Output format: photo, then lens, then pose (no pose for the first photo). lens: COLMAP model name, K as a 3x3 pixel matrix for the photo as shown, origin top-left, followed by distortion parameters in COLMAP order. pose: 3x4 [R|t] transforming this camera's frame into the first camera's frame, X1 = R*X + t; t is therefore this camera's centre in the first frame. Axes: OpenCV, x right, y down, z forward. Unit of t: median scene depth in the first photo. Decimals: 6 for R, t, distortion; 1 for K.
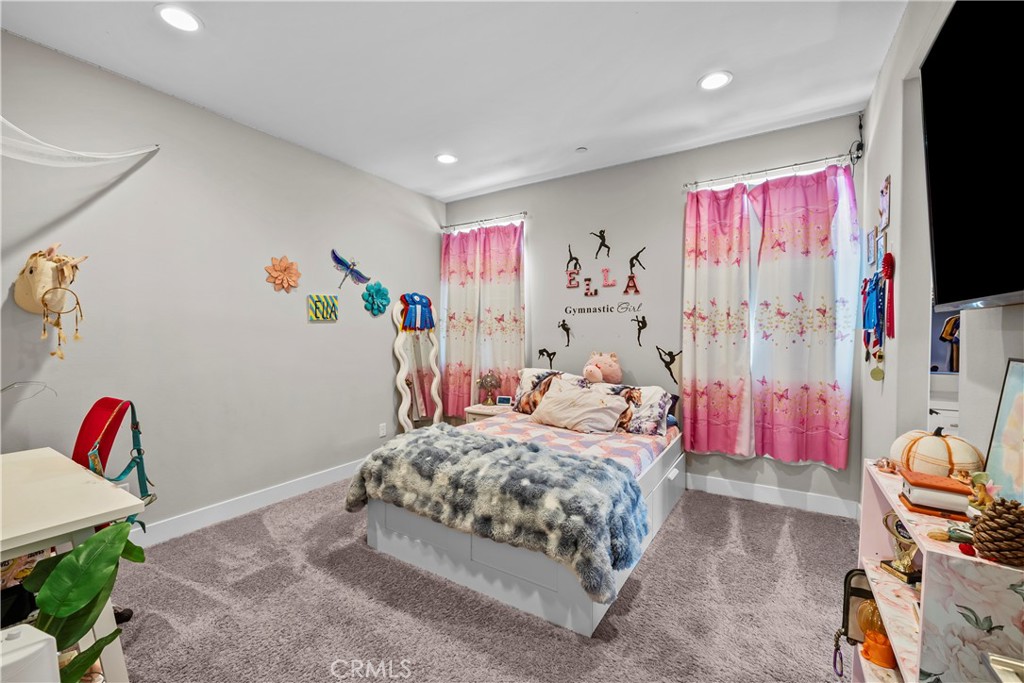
lens RADIAL K [[427.3, 0, 509.6], [0, 427.3, 336.6], [0, 0, 1]] dist [0.000121, 0.000211]
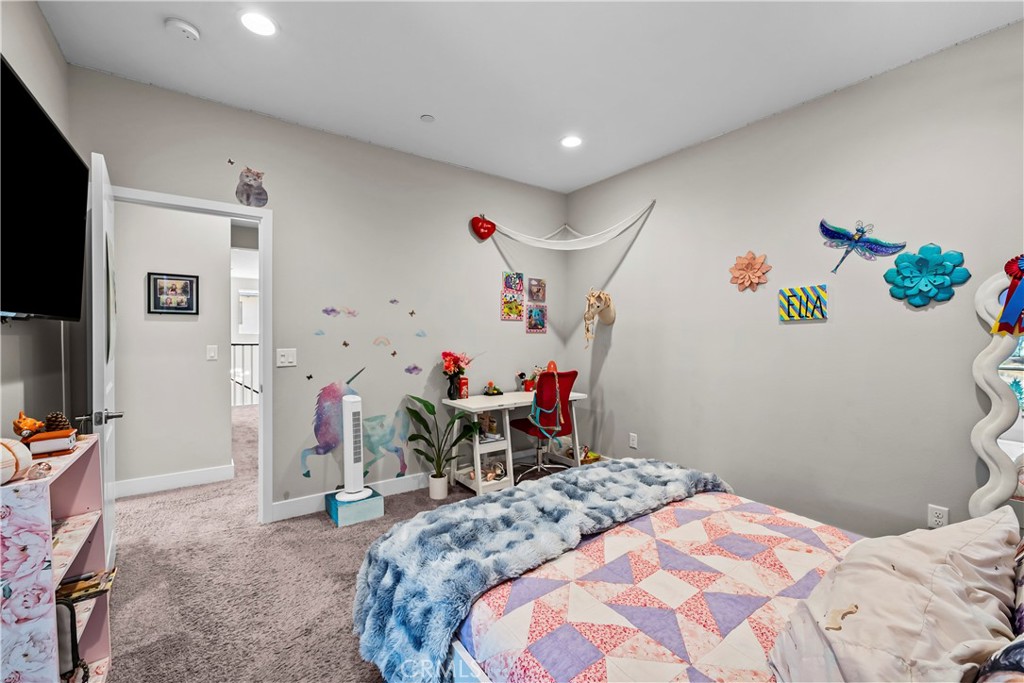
lens RADIAL K [[427.3, 0, 509.6], [0, 427.3, 336.6], [0, 0, 1]] dist [0.000121, 0.000211]
pose [[-0.356936, 0.000121, -0.934129, 0.454582], [-0.017664, 0.999820, 0.006880, -0.004685], [0.933962, 0.018956, -0.356869, 0.777082]]
